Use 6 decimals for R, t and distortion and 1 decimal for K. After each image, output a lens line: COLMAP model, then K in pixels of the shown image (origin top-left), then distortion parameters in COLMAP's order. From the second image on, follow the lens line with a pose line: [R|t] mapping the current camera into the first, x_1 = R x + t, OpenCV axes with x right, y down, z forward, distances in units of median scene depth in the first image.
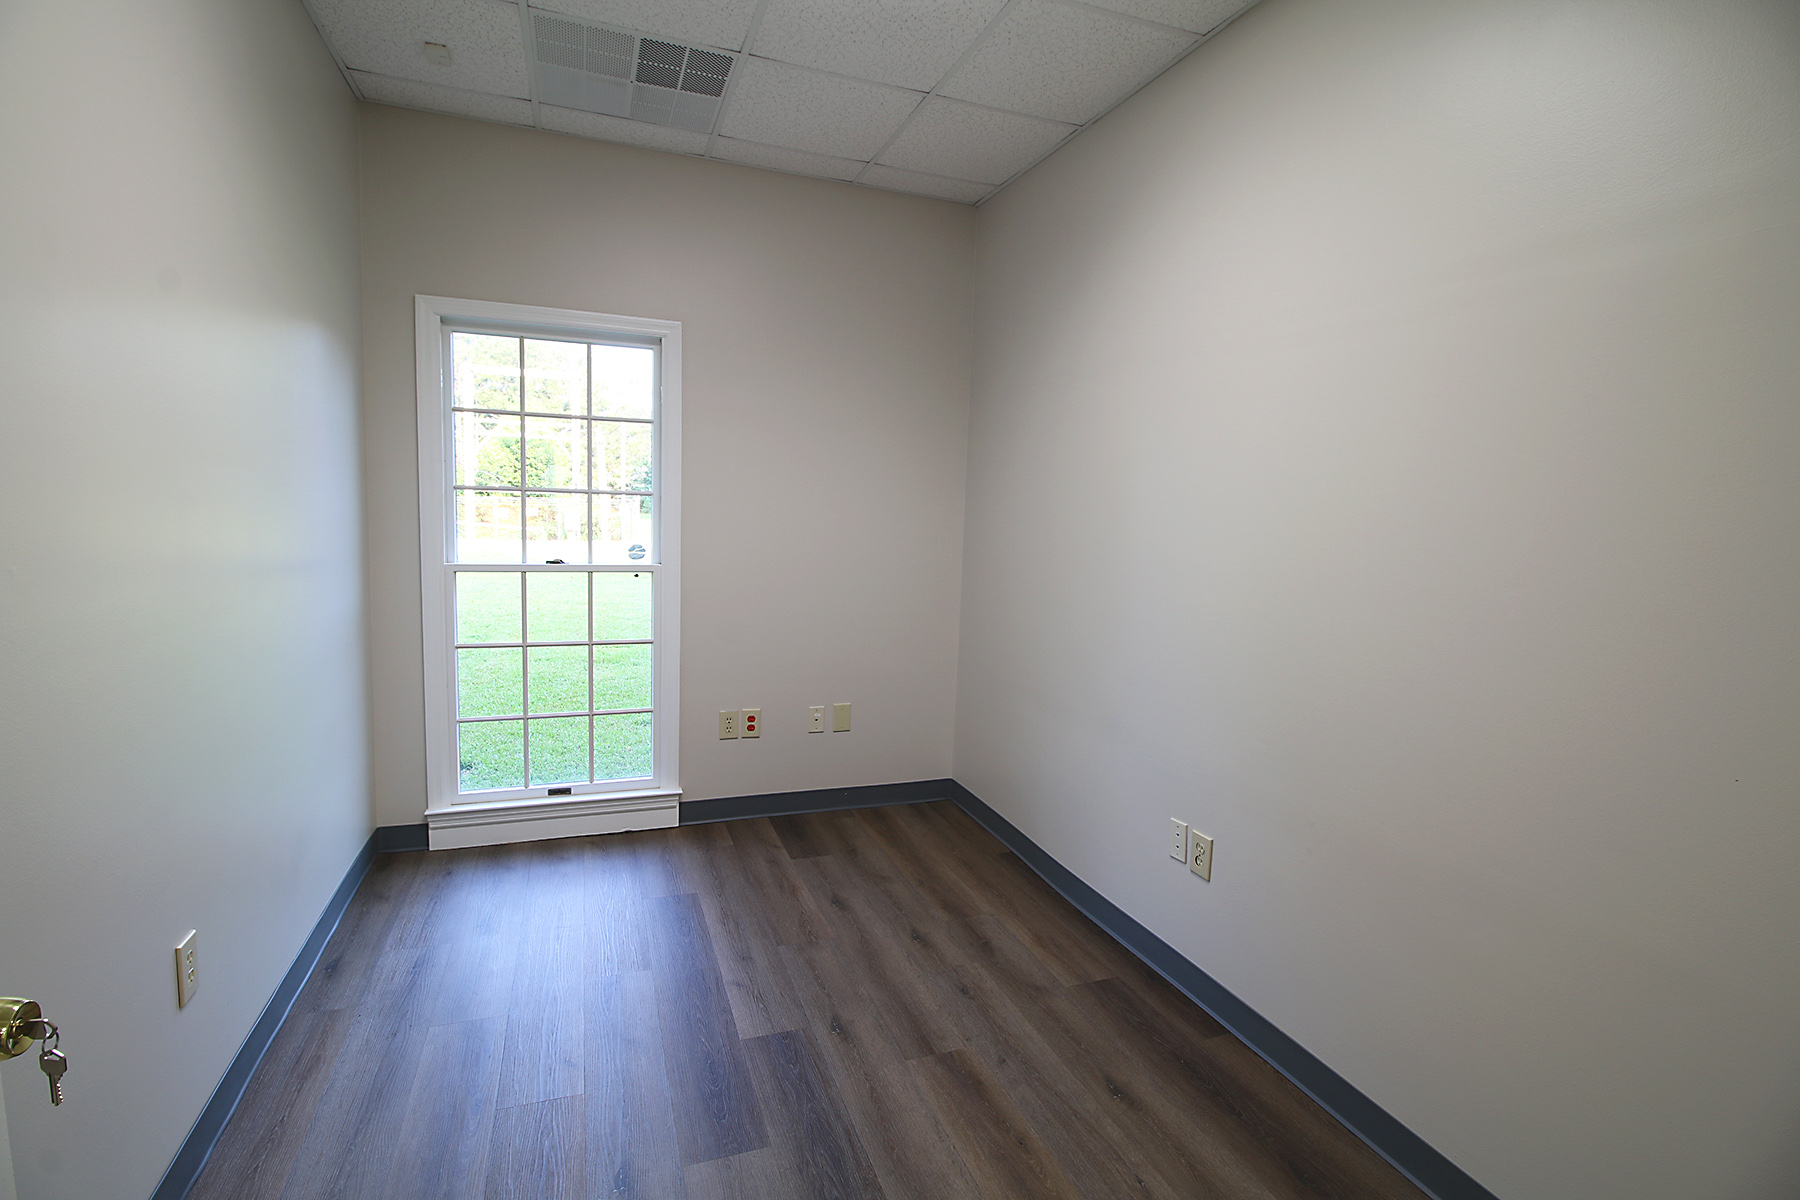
lens RADIAL K [[832.5, 0, 900.0], [0, 832.5, 600.0], [0, 0, 1]] dist [-0.000280, 0.000040]
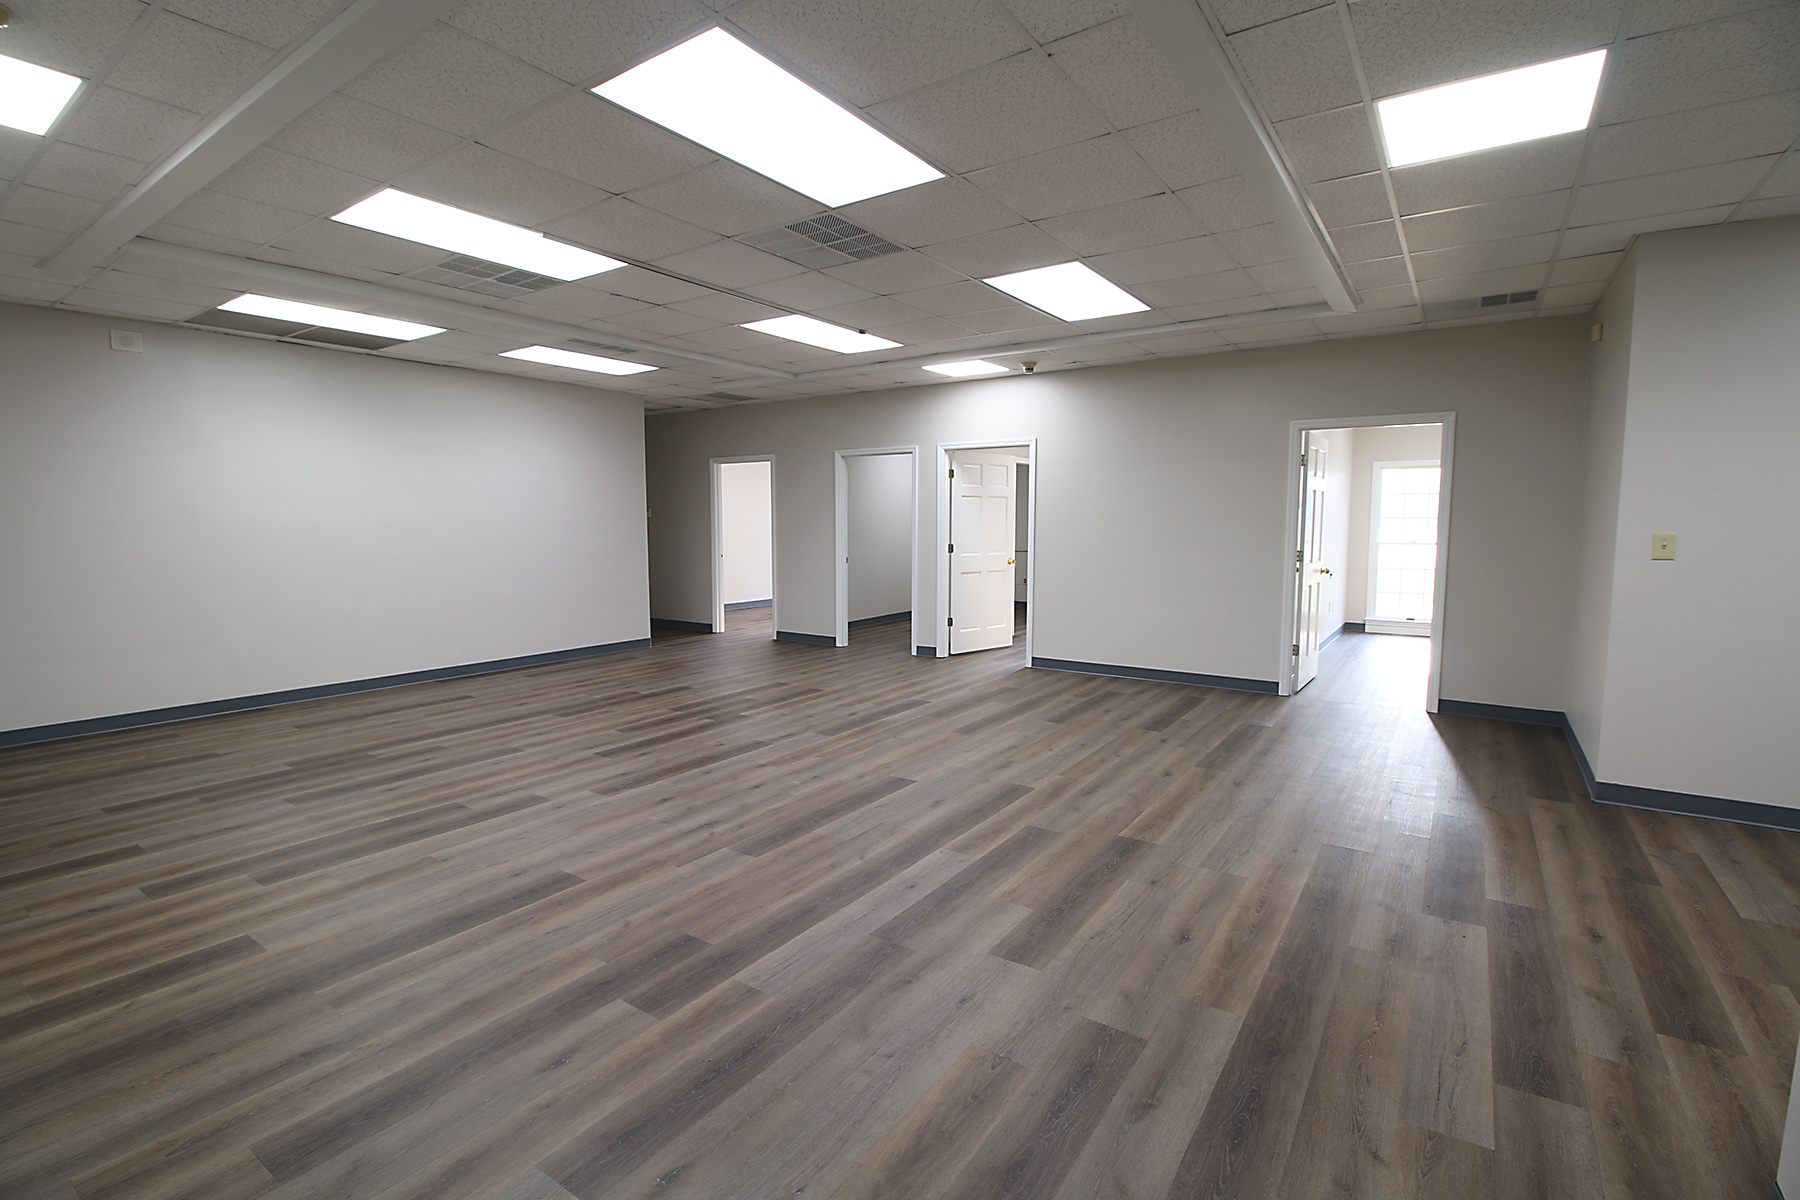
lens RADIAL K [[828.9, 0, 861.3], [0, 828.9, 594.0], [0, 0, 1]] dist [0.001501, 0.000169]
pose [[0.544803, 0.044073, -0.837405, 0.973775], [-0.077740, 0.996972, 0.001895, 0.295583], [0.834953, 0.064067, 0.546579, -2.213905]]
